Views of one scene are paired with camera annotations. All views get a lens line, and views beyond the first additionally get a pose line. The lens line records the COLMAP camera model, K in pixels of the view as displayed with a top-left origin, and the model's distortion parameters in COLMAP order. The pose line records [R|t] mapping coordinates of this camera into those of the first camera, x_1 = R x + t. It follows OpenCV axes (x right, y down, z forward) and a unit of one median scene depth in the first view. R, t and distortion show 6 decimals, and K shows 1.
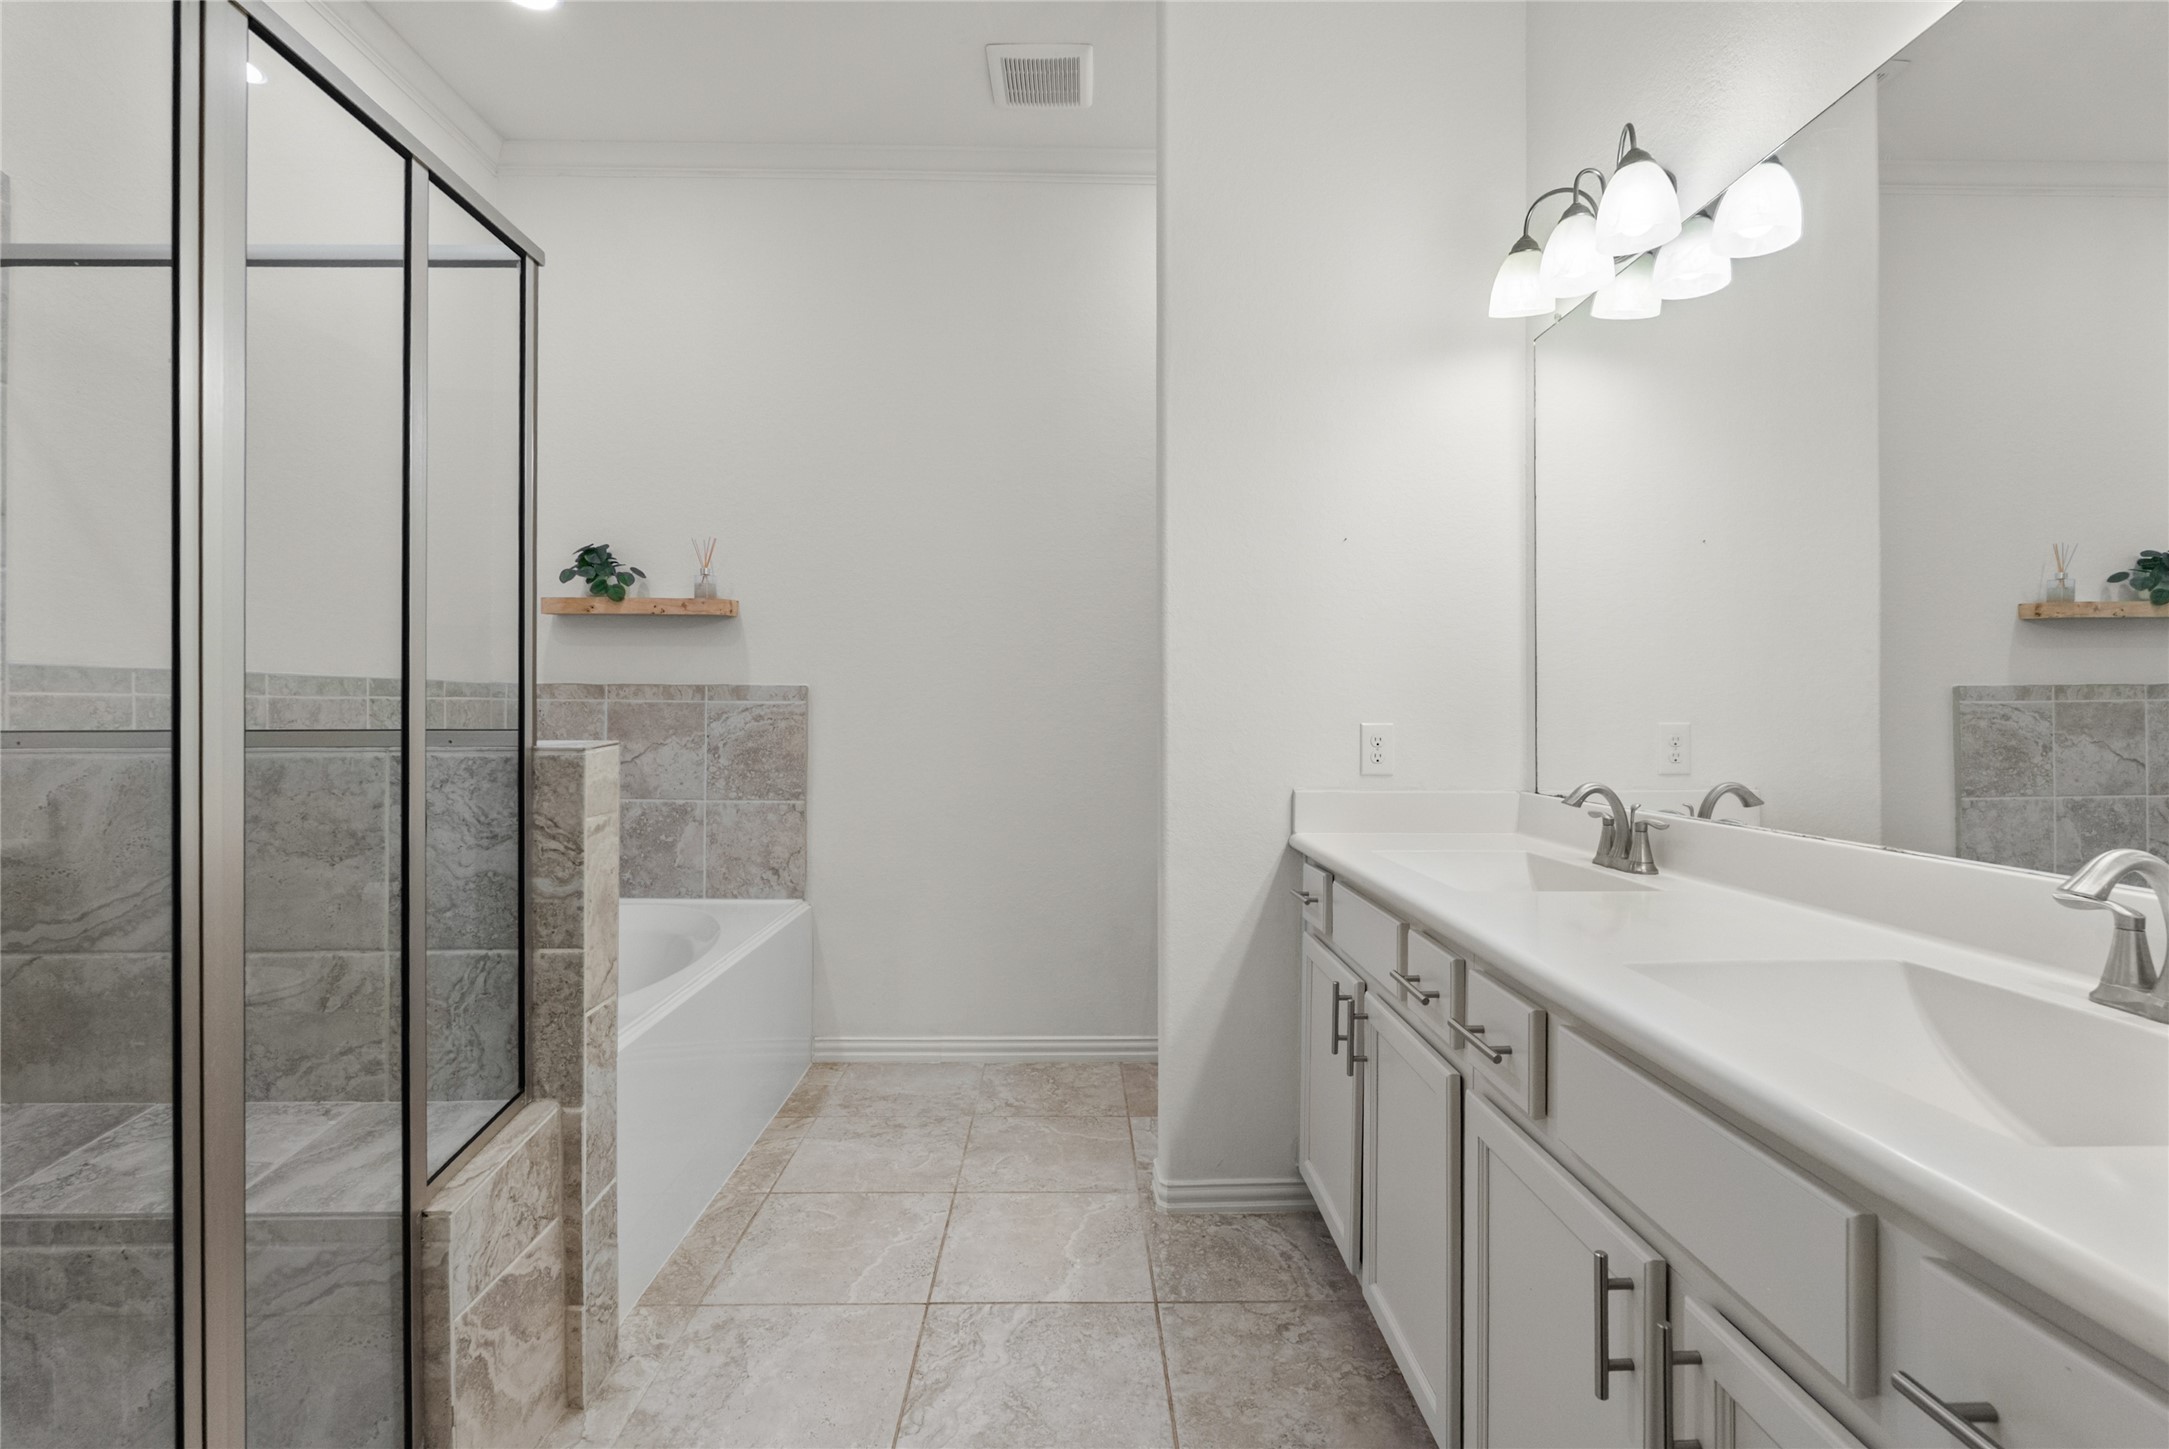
lens RADIAL K [[959.0, 0, 1088.4], [0, 959.0, 725.8], [0, 0, 1]] dist [-0.005914, 0.000683]
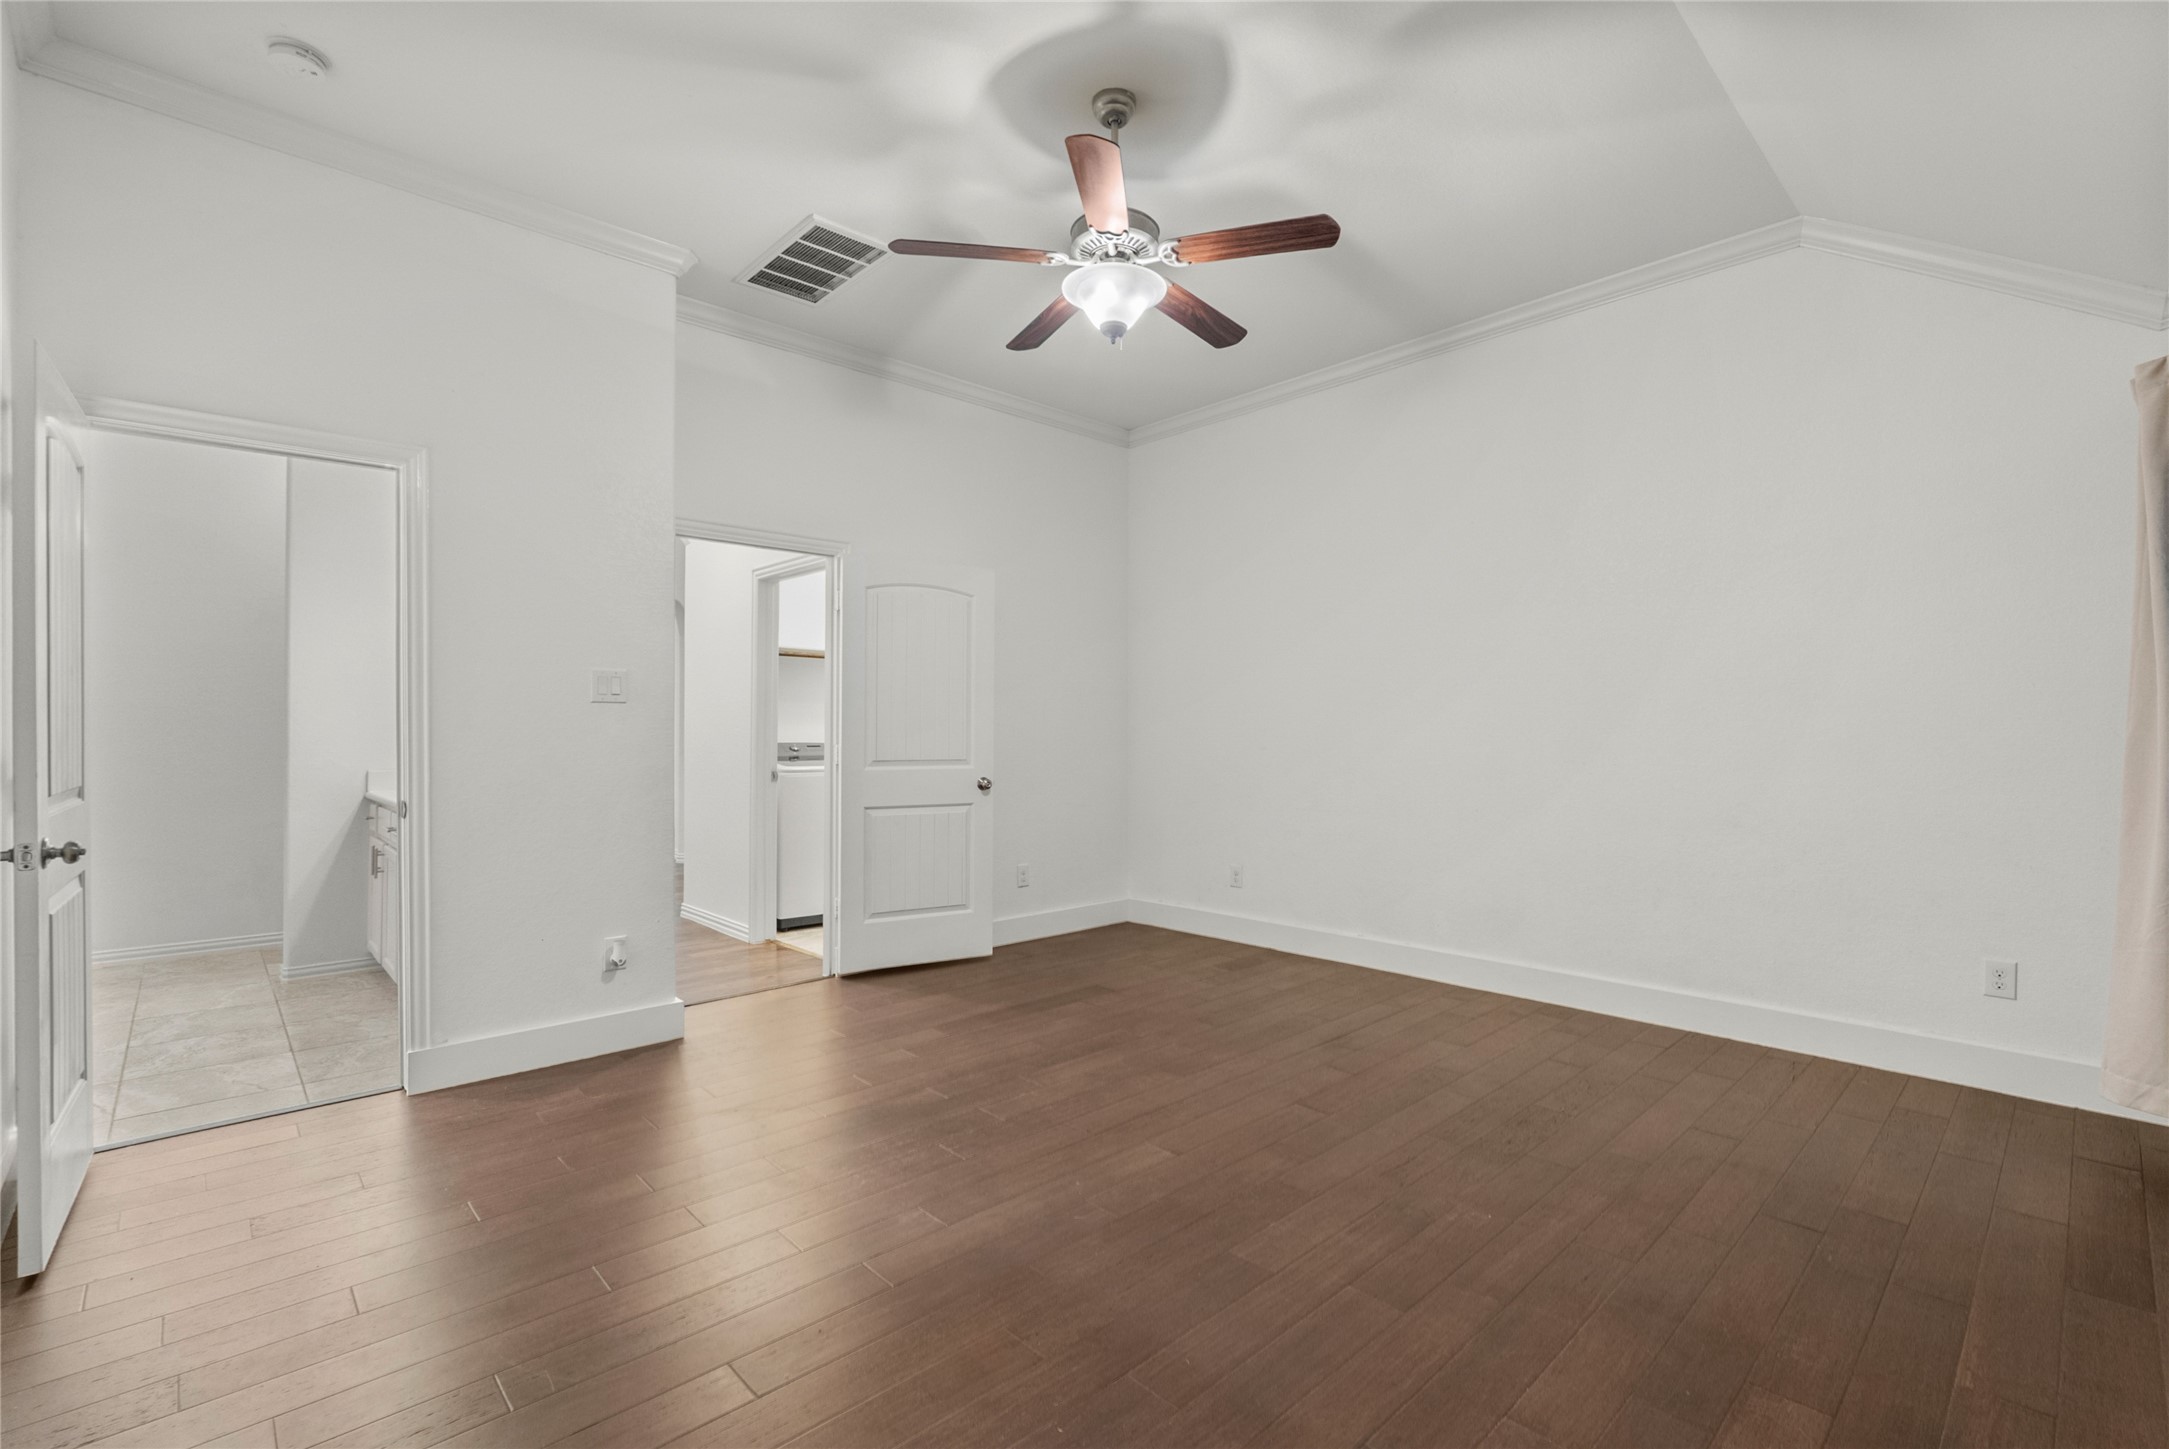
lens RADIAL K [[965.6, 0, 1095.0], [0, 965.6, 720.3], [0, 0, 1]] dist [-0.009433, 0.000270]
pose [[0.741069, 0.005288, 0.671408, -0.020827], [0.005819, 0.999881, -0.014299, -0.002407], [-0.671404, 0.014504, 0.740950, -2.196489]]
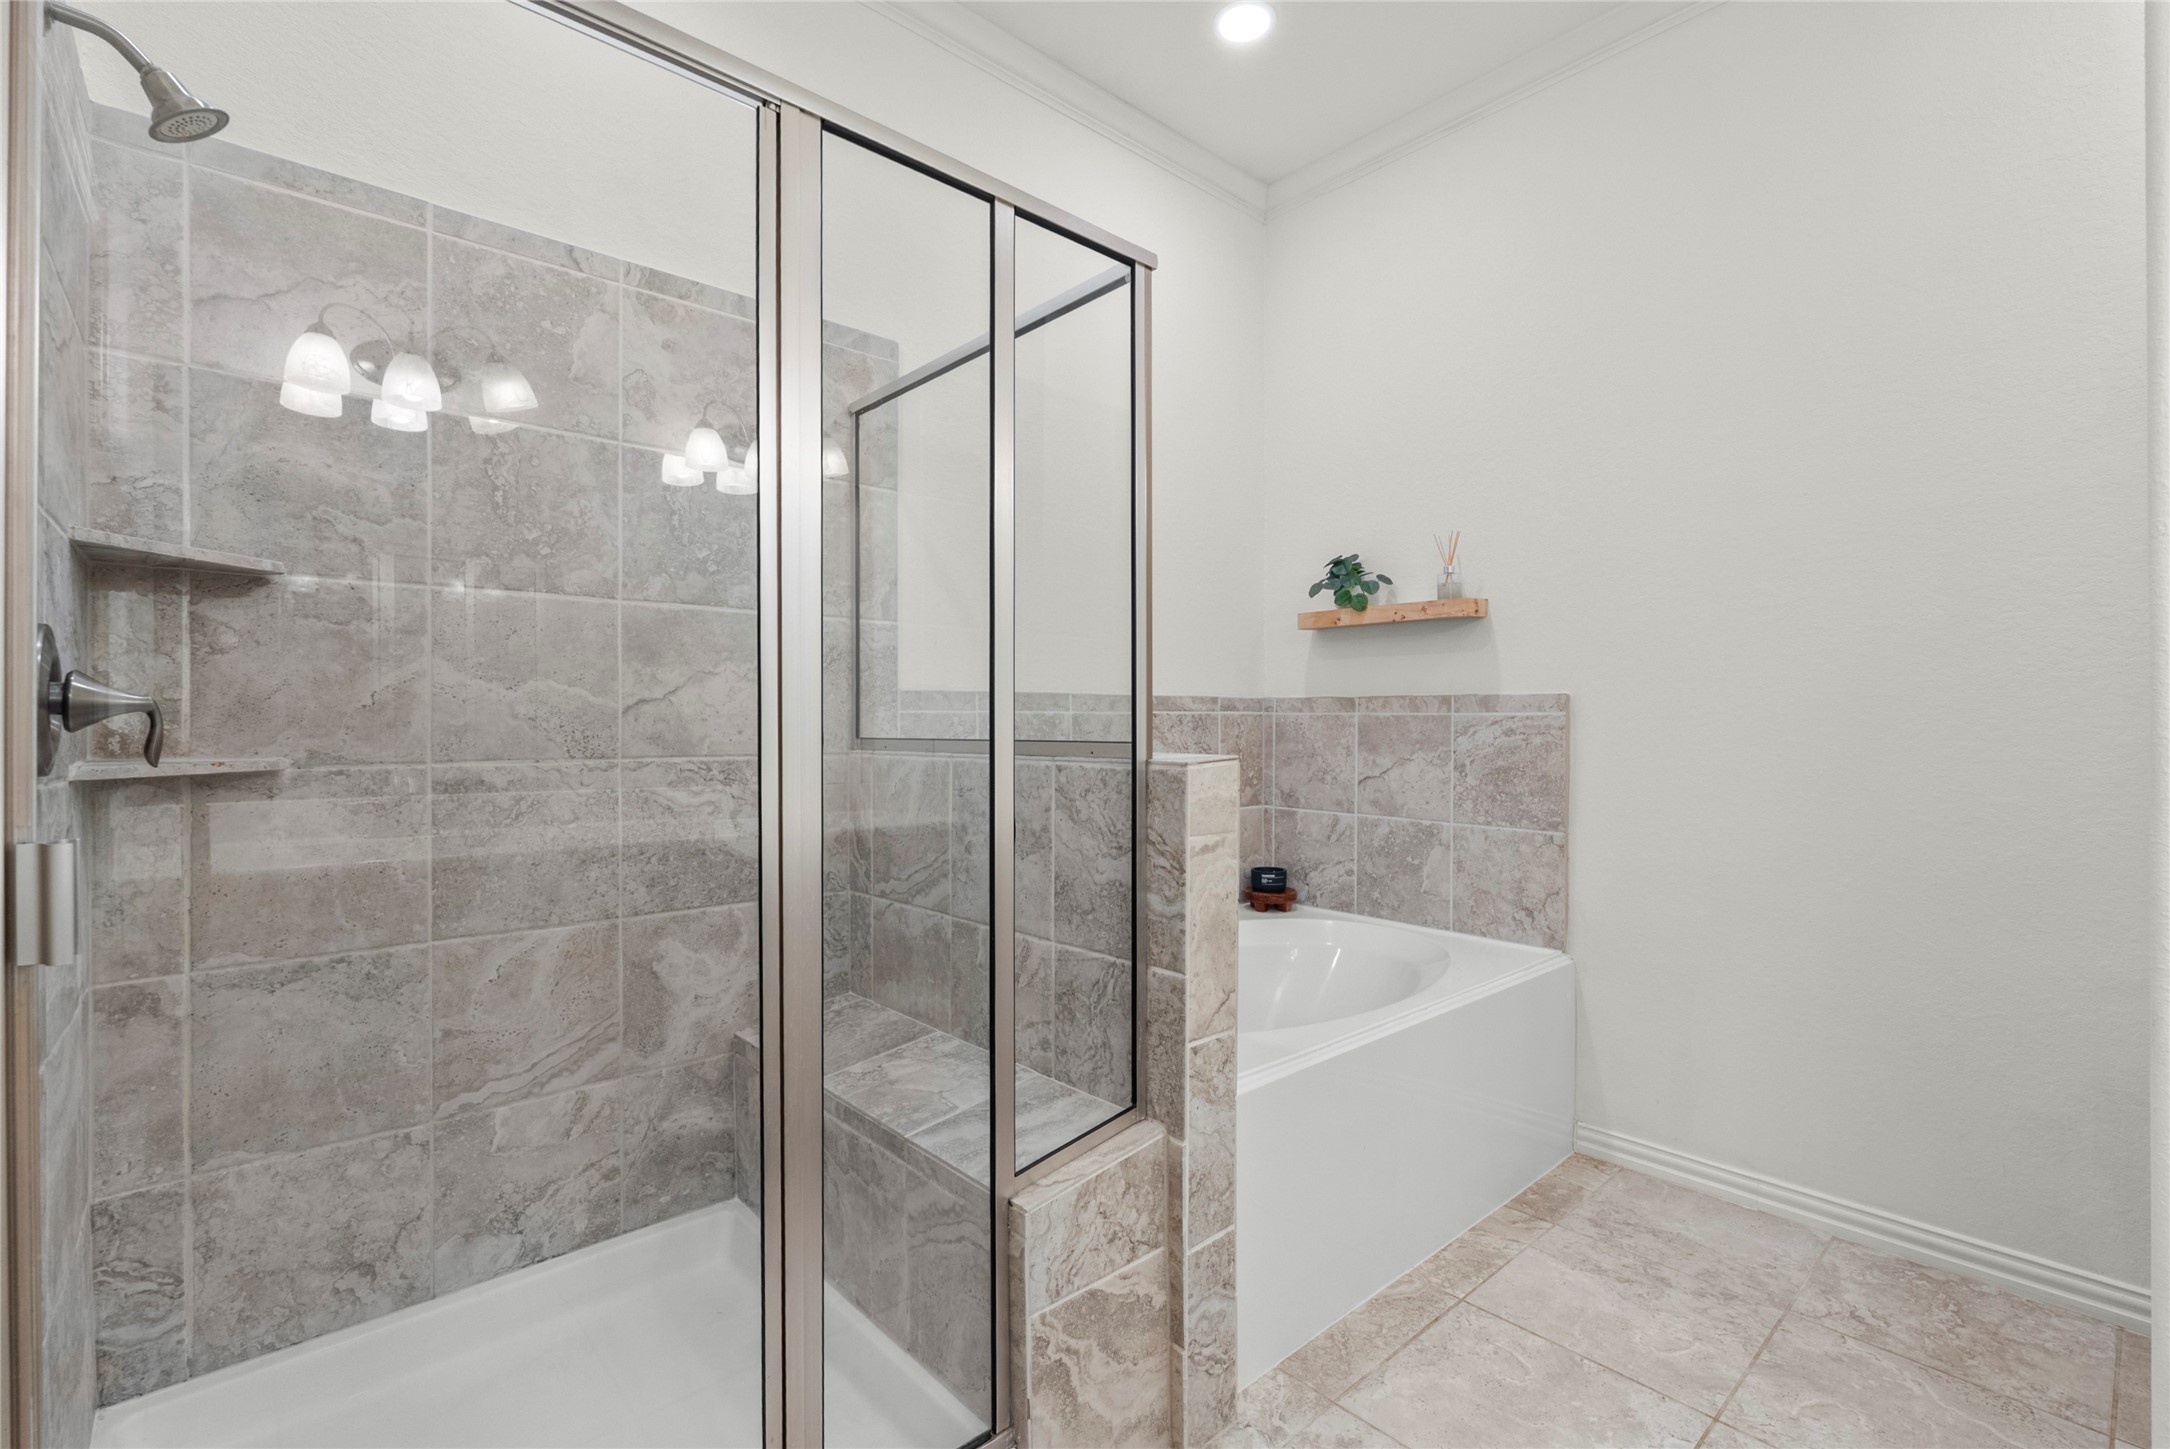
lens RADIAL K [[961.1, 0, 1088.2], [0, 961.1, 731.7], [0, 0, 1]] dist [-0.006722, 0.000656]
pose [[0.653261, 0.005747, -0.757111, 0.118306], [-0.011655, 0.999929, -0.002467, -0.003763], [0.757043, 0.010436, 0.653282, 0.280487]]
